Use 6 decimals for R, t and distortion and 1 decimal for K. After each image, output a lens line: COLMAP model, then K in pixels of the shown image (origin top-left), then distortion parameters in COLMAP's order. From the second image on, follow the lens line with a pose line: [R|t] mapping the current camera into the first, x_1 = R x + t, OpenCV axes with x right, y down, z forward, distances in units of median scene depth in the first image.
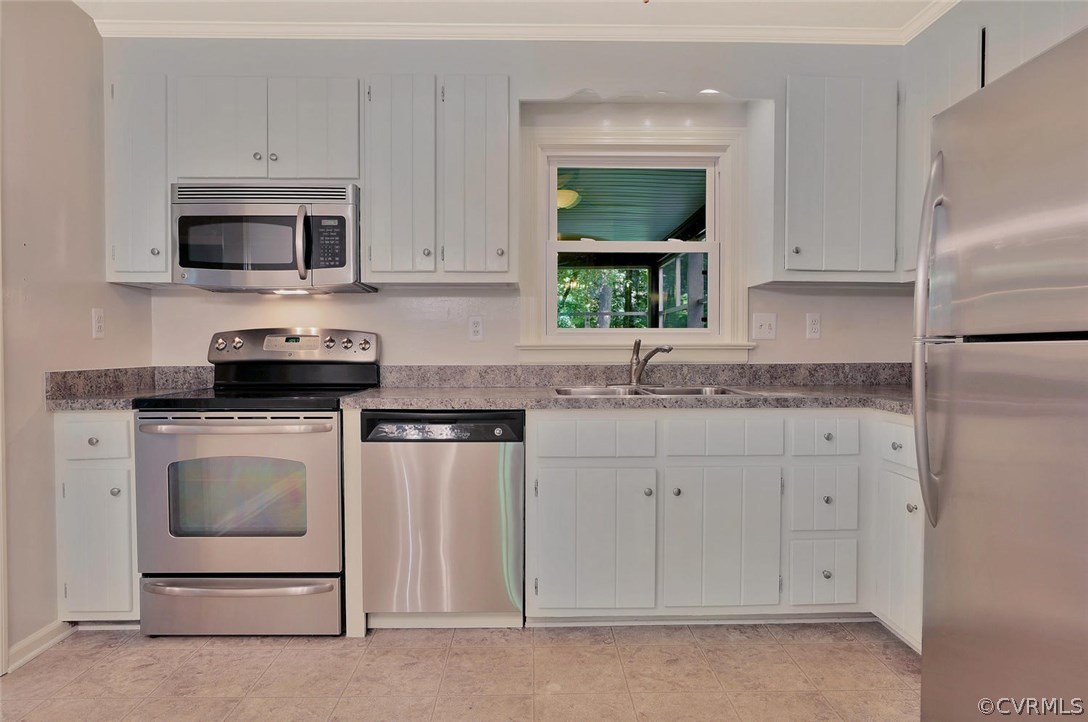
lens RADIAL K [[609.7, 0, 544.0], [0, 609.7, 361.0], [0, 0, 1]] dist [-0.019109, 0.002718]
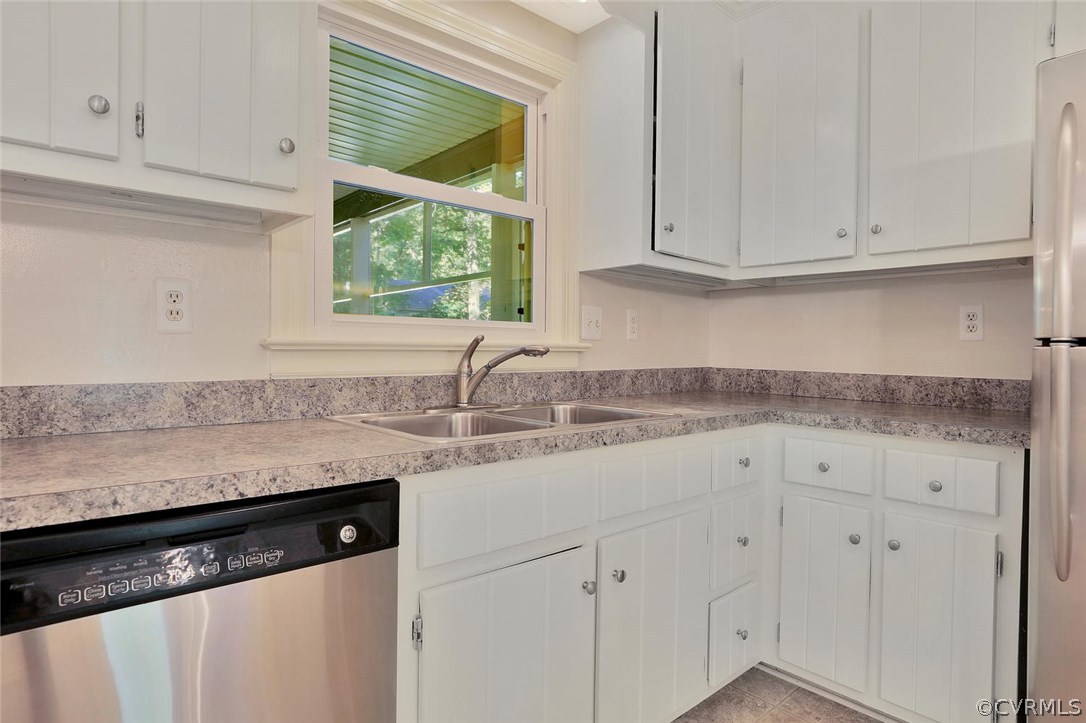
lens RADIAL K [[608.6, 0, 543.0], [0, 608.6, 361.5], [0, 0, 1]] dist [-0.019109, 0.002718]
pose [[0.761999, -0.004067, 0.647566, -0.227486], [0.006290, 0.999980, -0.001121, -0.007814], [-0.647548, 0.004927, 0.762009, 0.511045]]
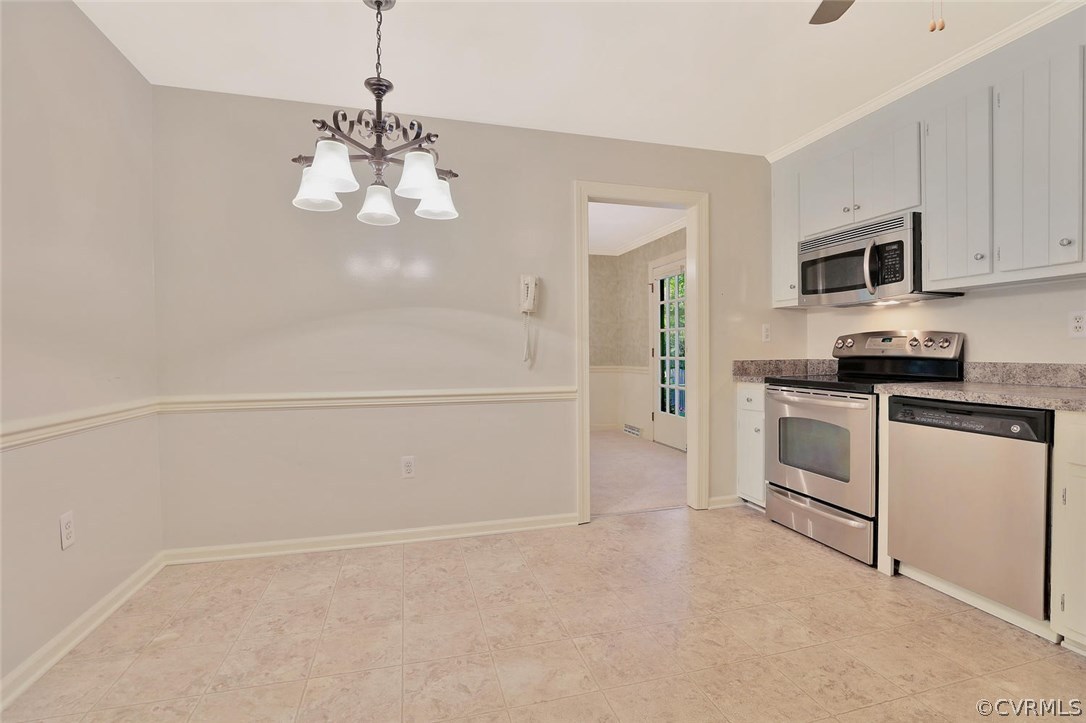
lens RADIAL K [[492.1, 0, 543.0], [0, 492.1, 361.5], [0, 0, 1]] dist [-0.022834, 0.001217]
pose [[0.246867, 0.021389, -0.968813, 0.447183], [-0.013846, 0.999732, 0.018544, 0.001456], [0.968950, 0.008836, 0.247097, 0.045611]]
